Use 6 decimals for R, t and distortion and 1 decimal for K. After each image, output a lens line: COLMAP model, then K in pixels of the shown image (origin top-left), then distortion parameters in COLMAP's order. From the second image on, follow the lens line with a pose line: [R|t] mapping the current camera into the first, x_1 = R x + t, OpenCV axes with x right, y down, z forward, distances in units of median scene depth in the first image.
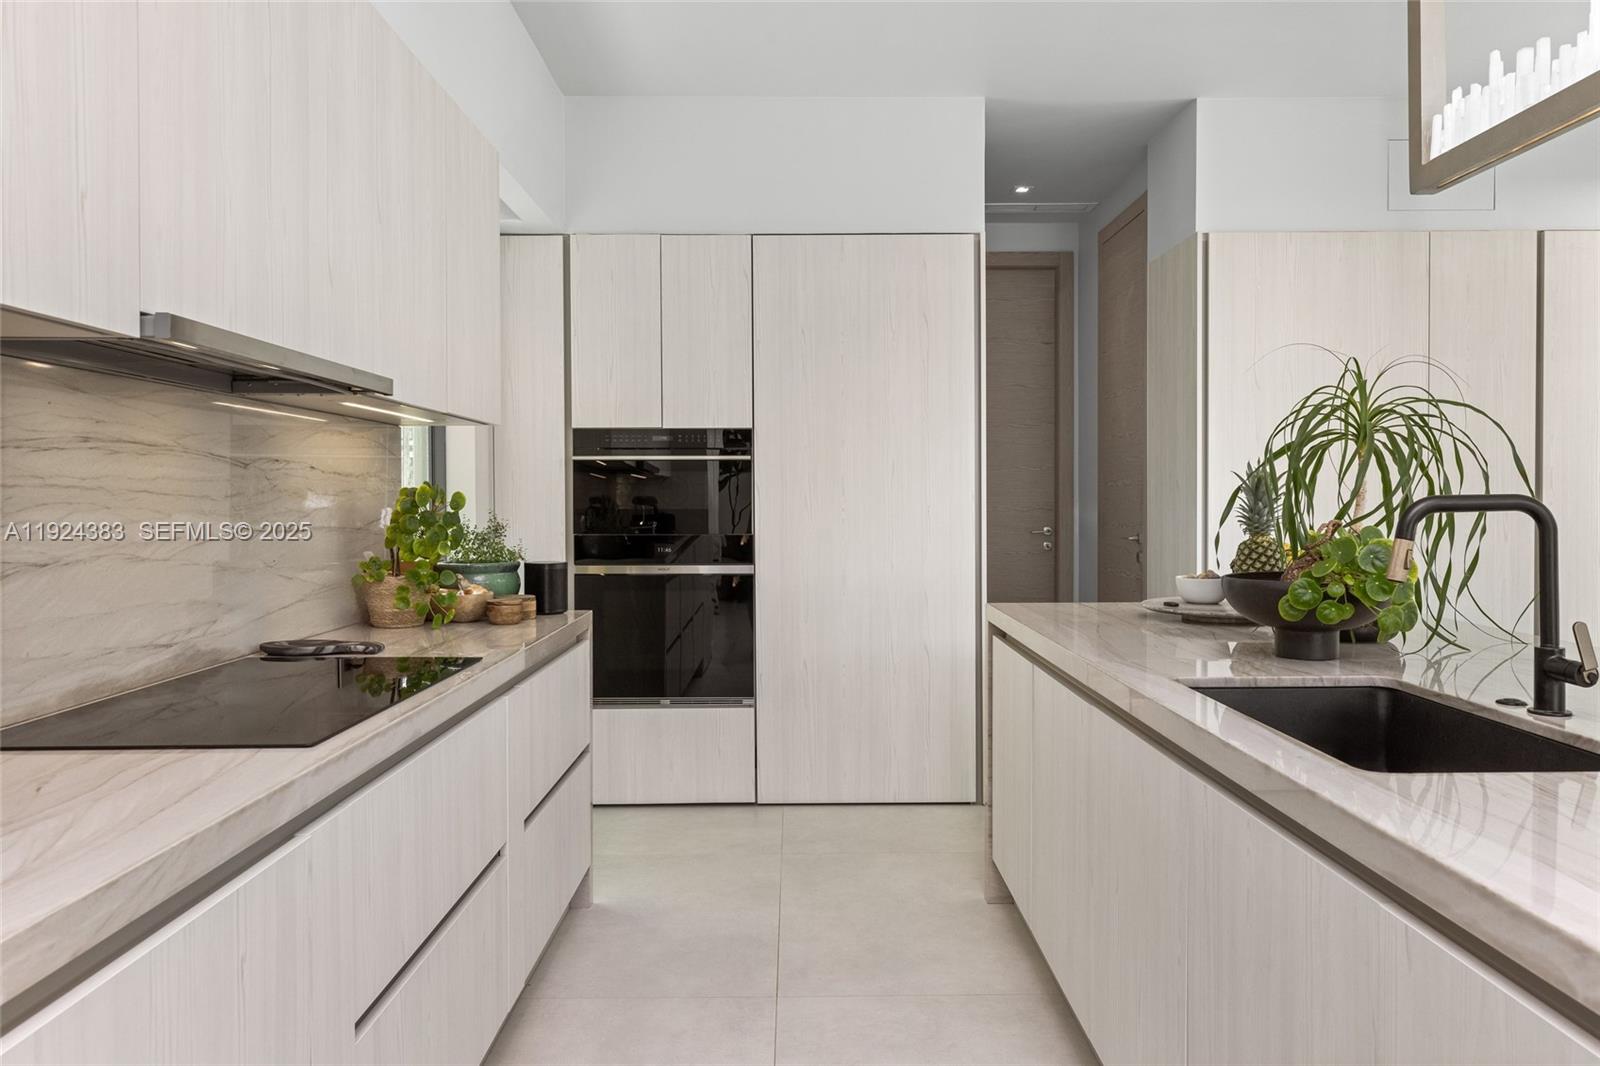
lens RADIAL K [[1149.6, 0, 798.4], [0, 1149.6, 503.0], [0, 0, 1]] dist [0.007802, 0.001926]
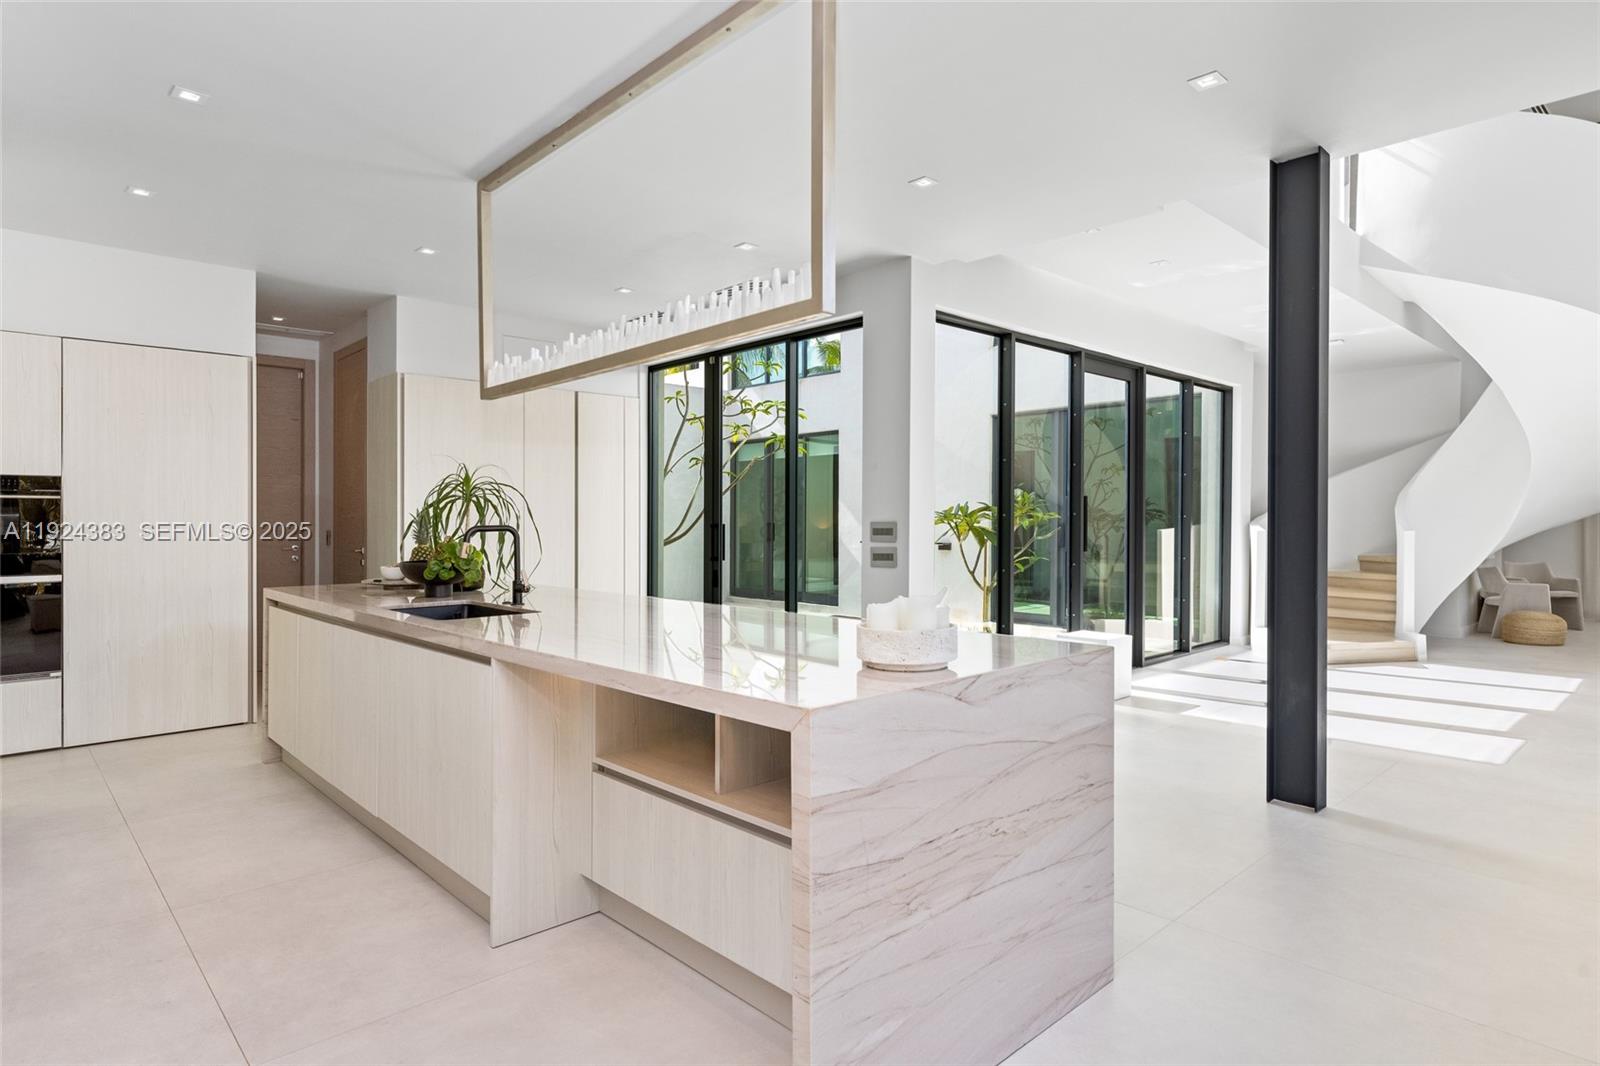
lens RADIAL K [[883.2, 0, 806.0], [0, 883.2, 521.2], [0, 0, 1]] dist [0.007350, -0.000717]
pose [[0.732155, 0.001009, 0.681137, -0.153644], [0.003989, 0.999975, -0.005769, -0.001308], [-0.681126, 0.006940, 0.732133, -0.548106]]
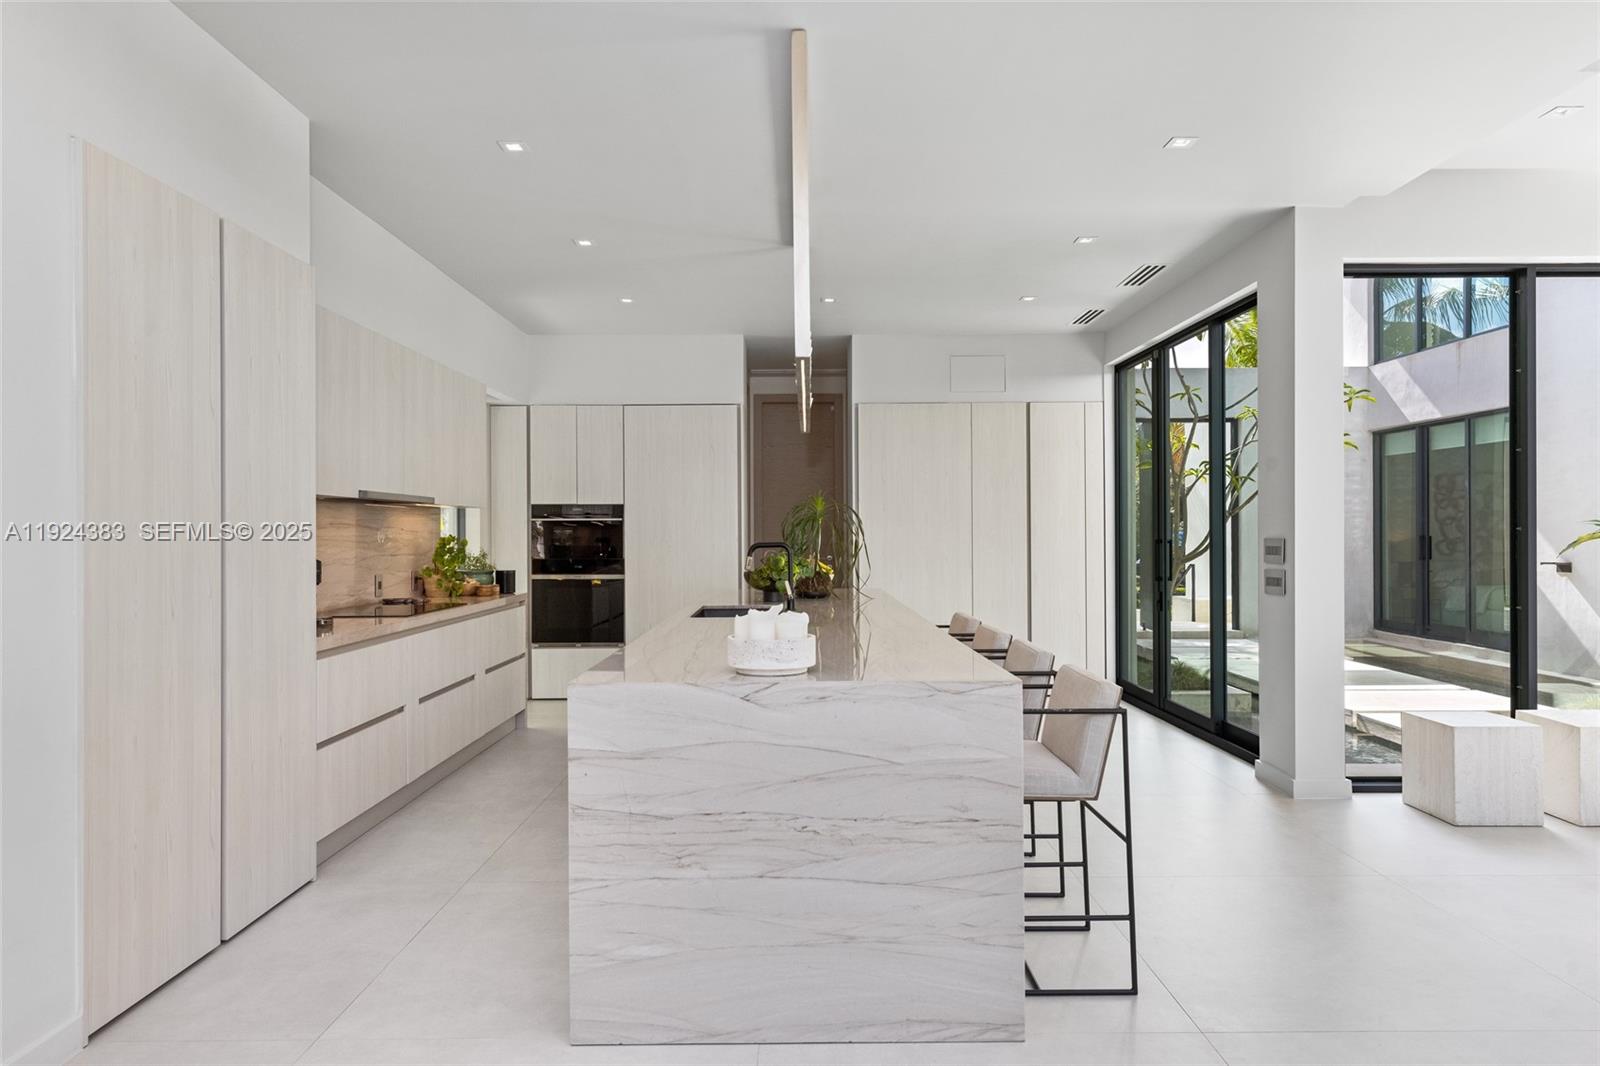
lens RADIAL K [[990.8, 0, 796.7], [0, 990.8, 531.1], [0, 0, 1]] dist [0.006305, 0.003510]
pose [[0.999989, -0.001177, -0.004473, 0.364673], [0.001141, 0.999968, -0.007952, -0.008619], [0.004482, 0.007947, 0.999958, -0.945100]]
